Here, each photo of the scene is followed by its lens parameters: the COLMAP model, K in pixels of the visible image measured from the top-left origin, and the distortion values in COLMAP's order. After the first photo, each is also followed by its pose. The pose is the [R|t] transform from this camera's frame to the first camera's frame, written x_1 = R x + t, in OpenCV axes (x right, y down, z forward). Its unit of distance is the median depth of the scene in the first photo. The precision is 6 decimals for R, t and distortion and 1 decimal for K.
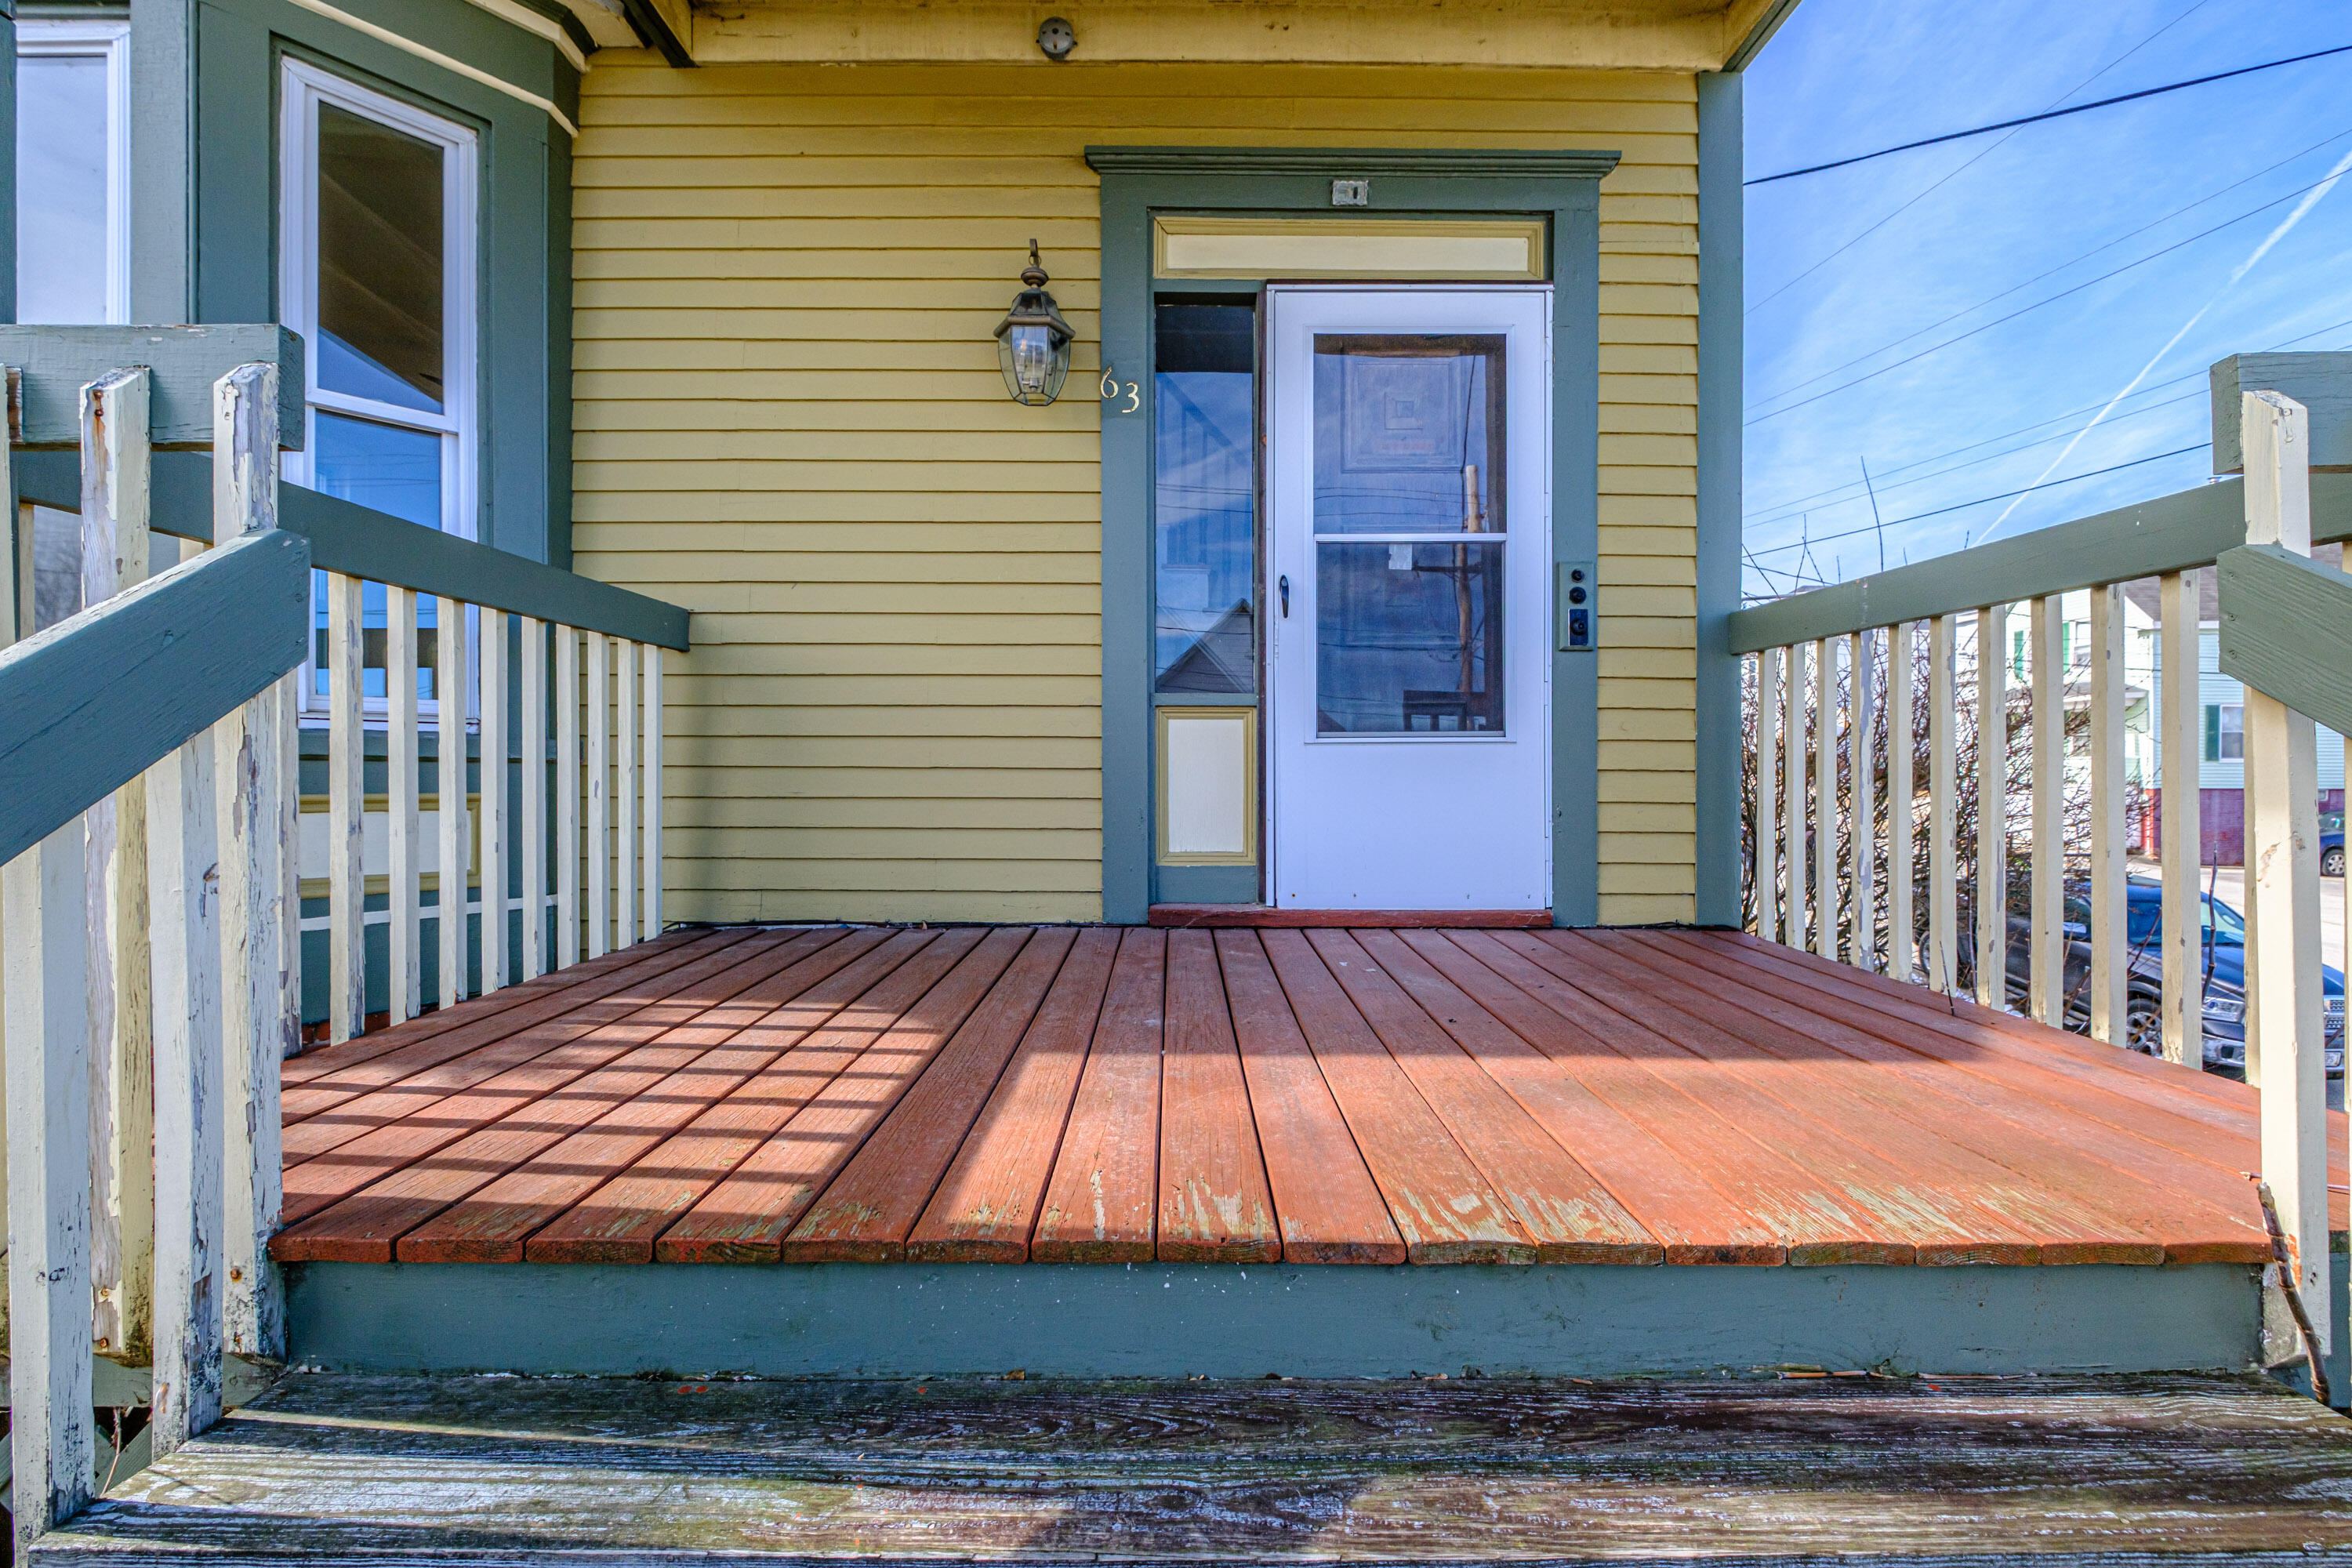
lens RADIAL K [[1016.4, 0, 1189.0], [0, 1016.4, 785.2], [0, 0, 1]] dist [-0.000224, -0.000923]
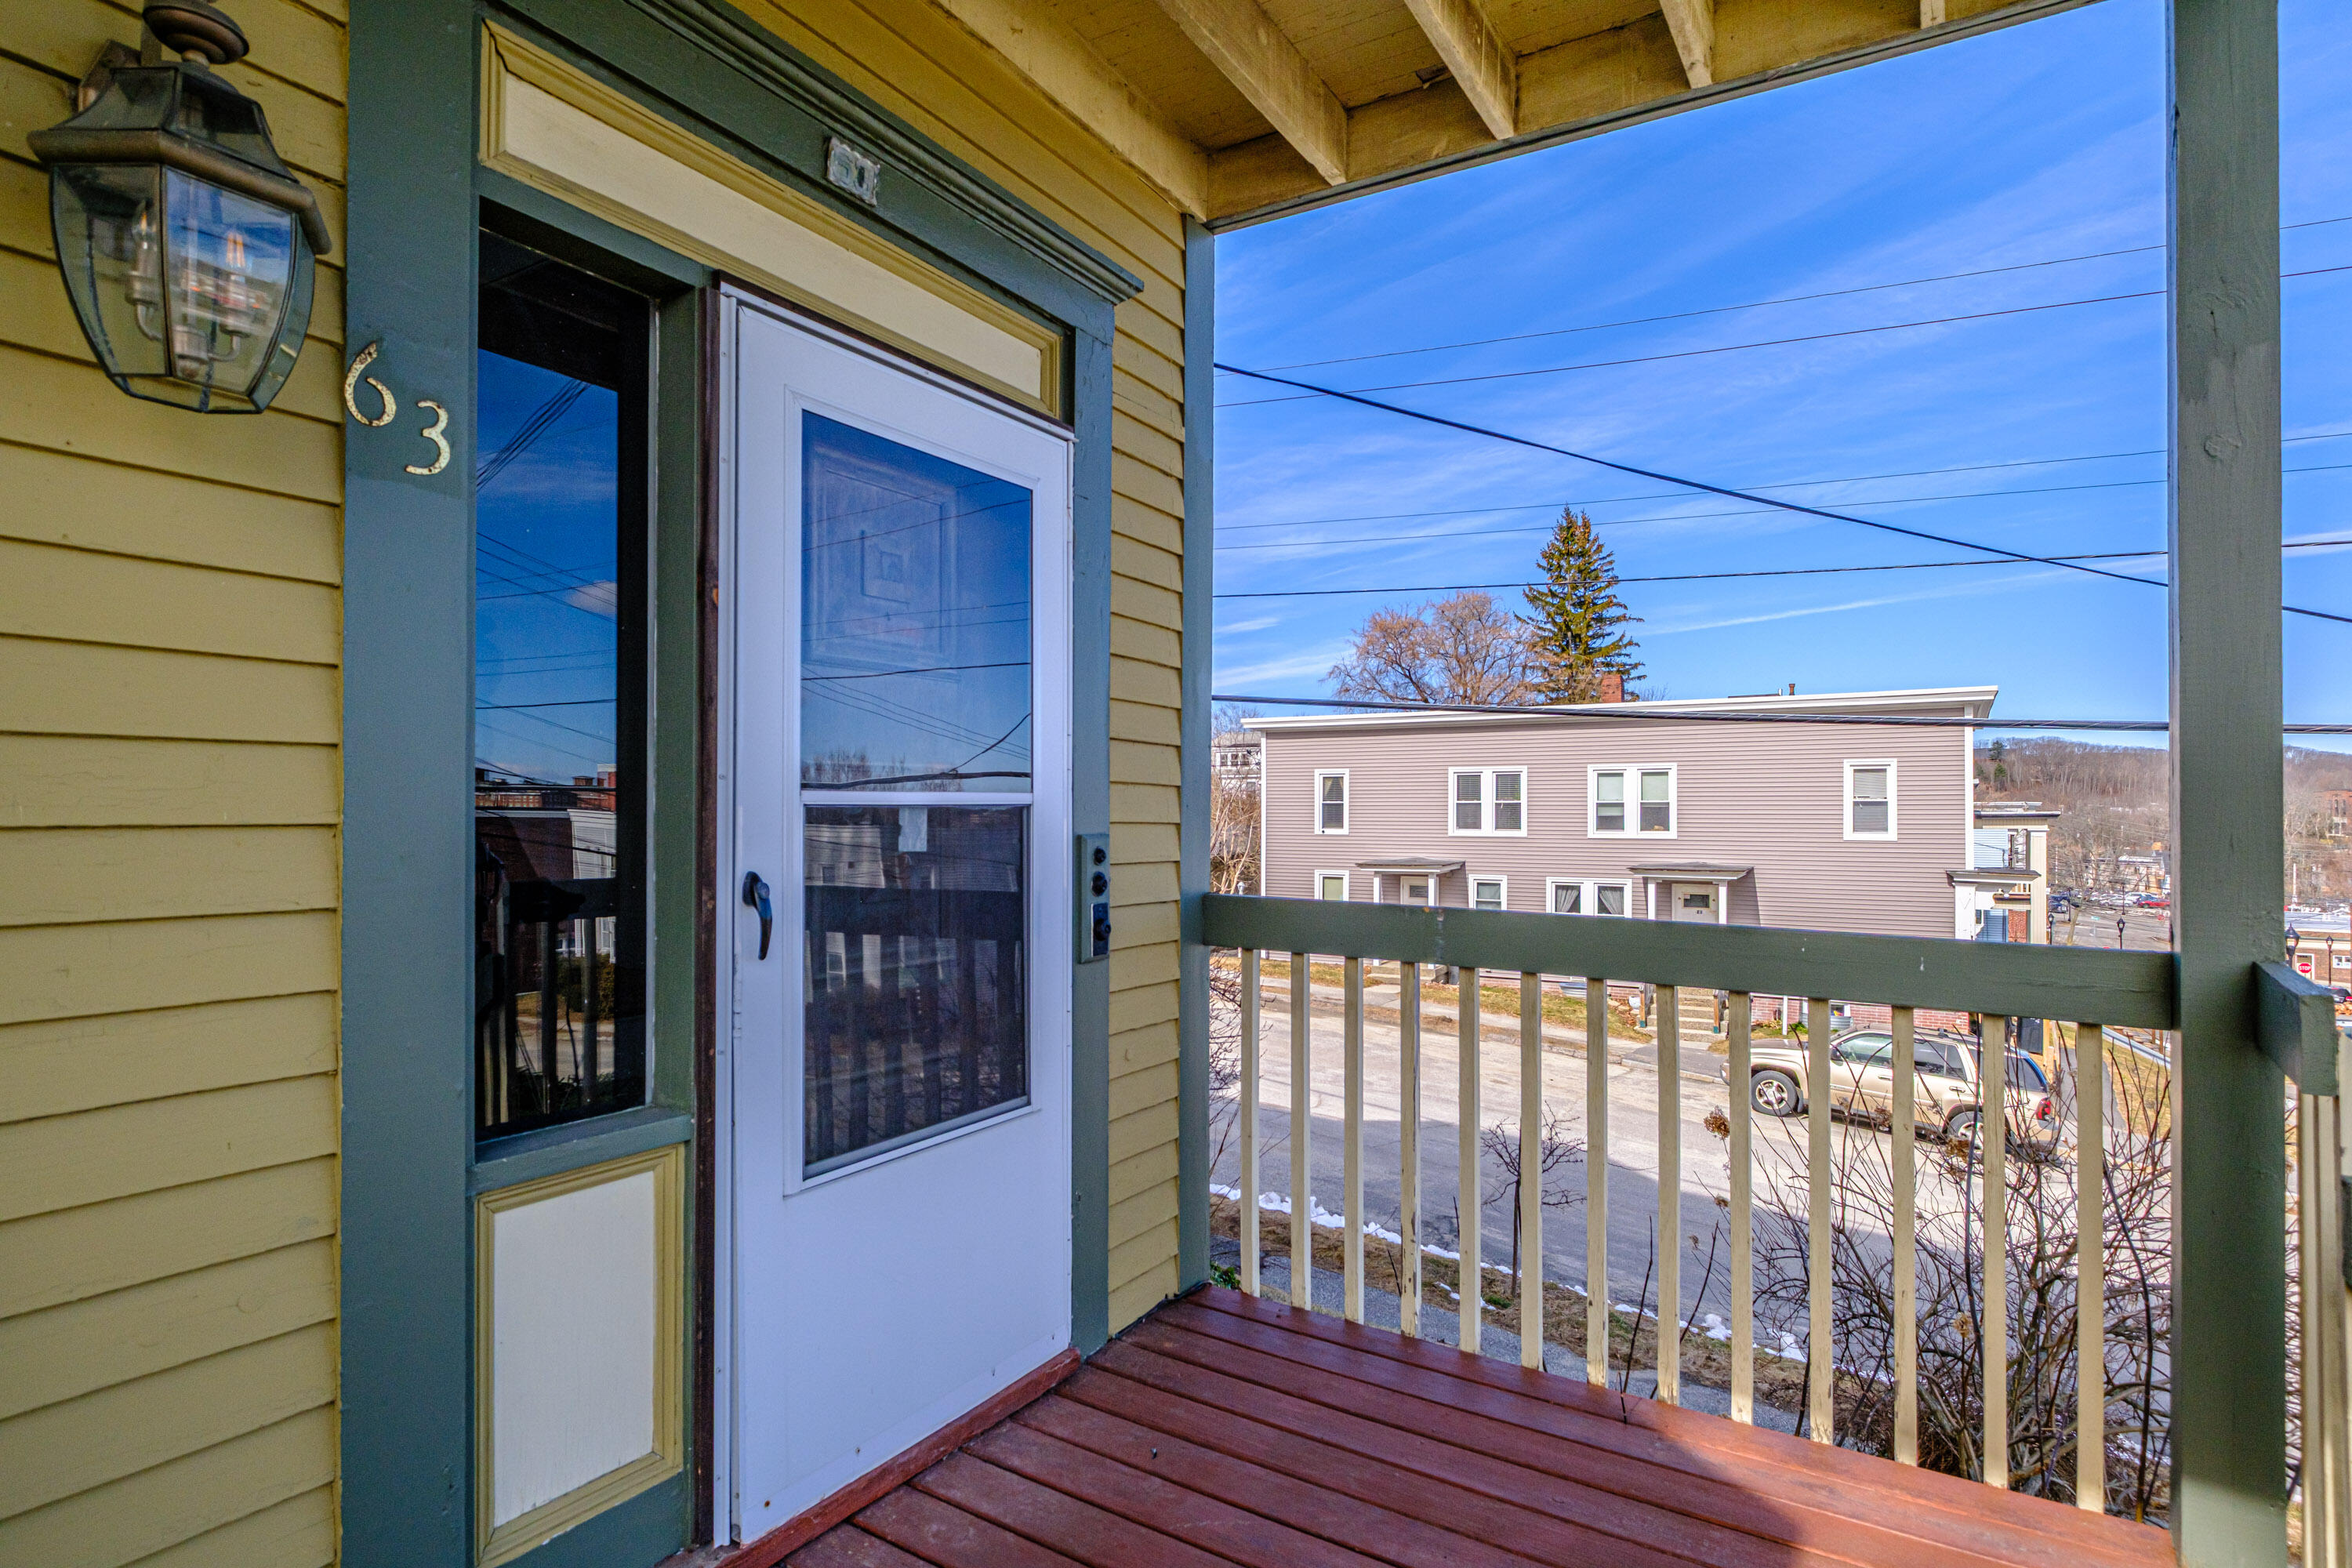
lens RADIAL K [[1228.1, 0, 1197.9], [0, 1228.1, 804.6], [0, 0, 1]] dist [0.005678, -0.000063]
pose [[0.534953, 0.011014, 0.844810, -0.301072], [-0.002609, 0.999932, -0.011384, -0.231864], [-0.844878, 0.003886, 0.534945, 0.484580]]
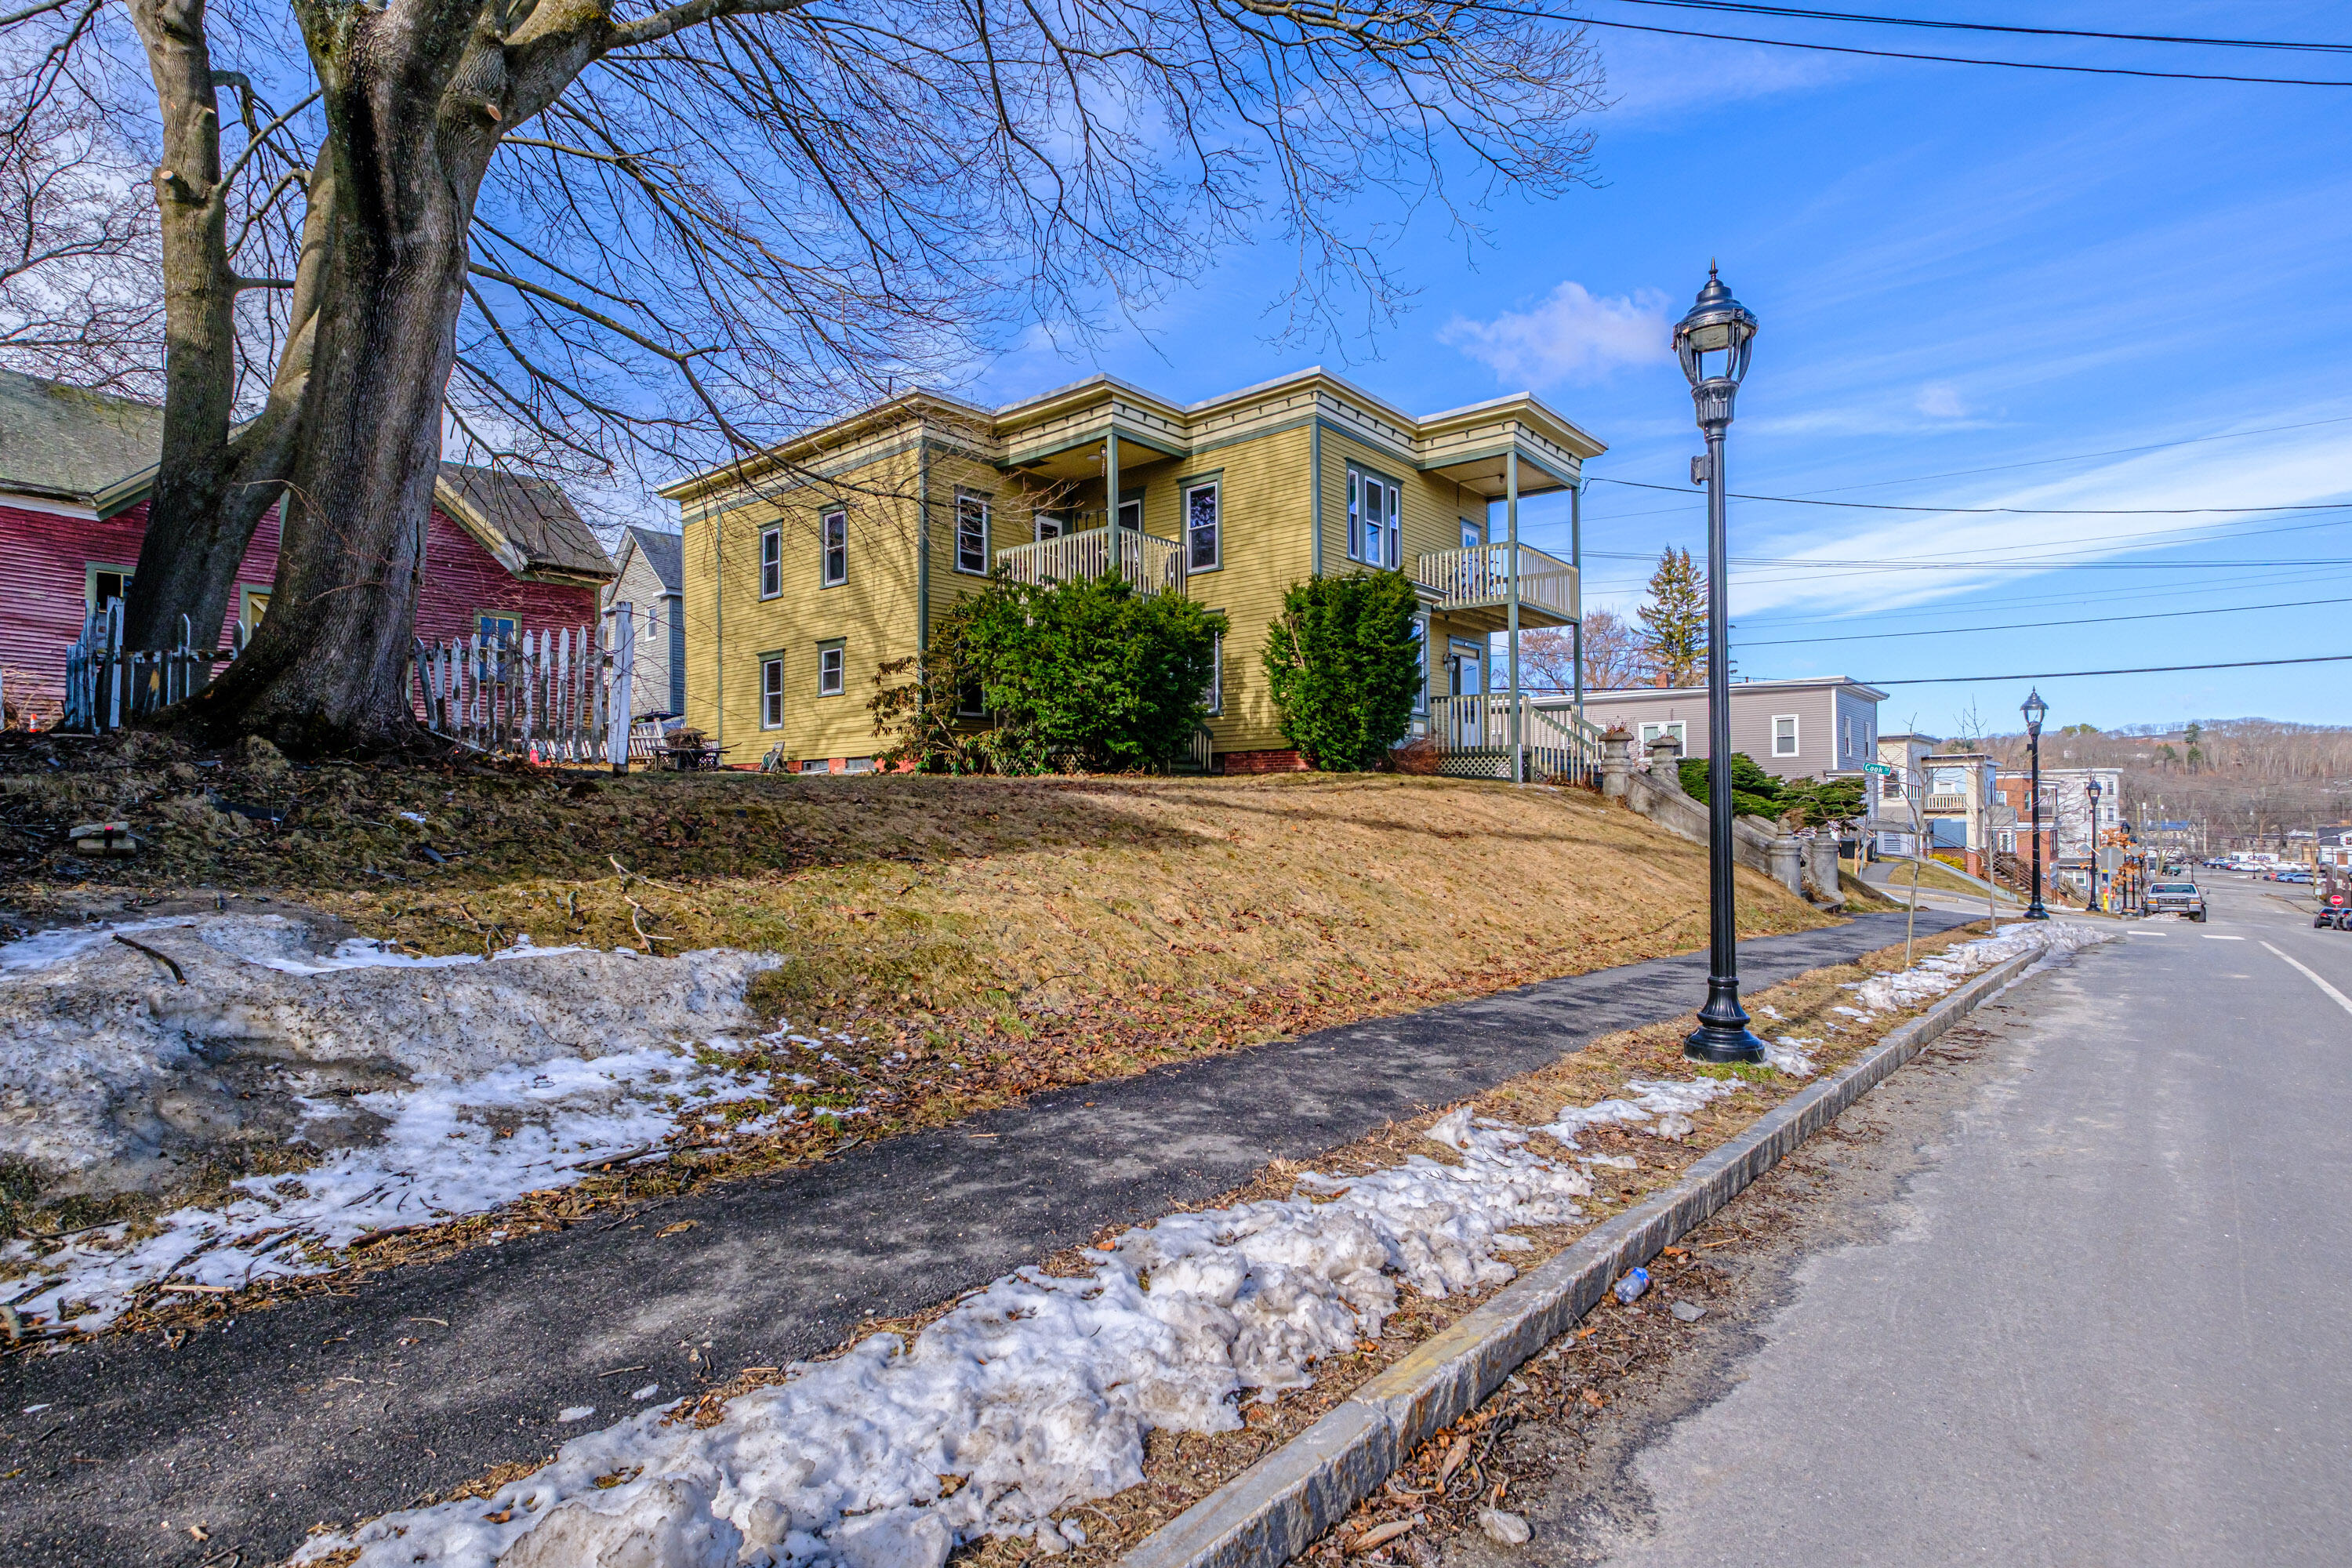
lens RADIAL K [[1150.8, 0, 1183.6], [0, 1150.8, 803.9], [0, 0, 1]] dist [0.004421, -0.001326]
pose [[0.653505, 0.002048, 0.756919, -7.058516], [0.008919, 0.999906, -0.010406, 0.571602], [-0.756870, 0.013552, 0.653425, -2.664283]]
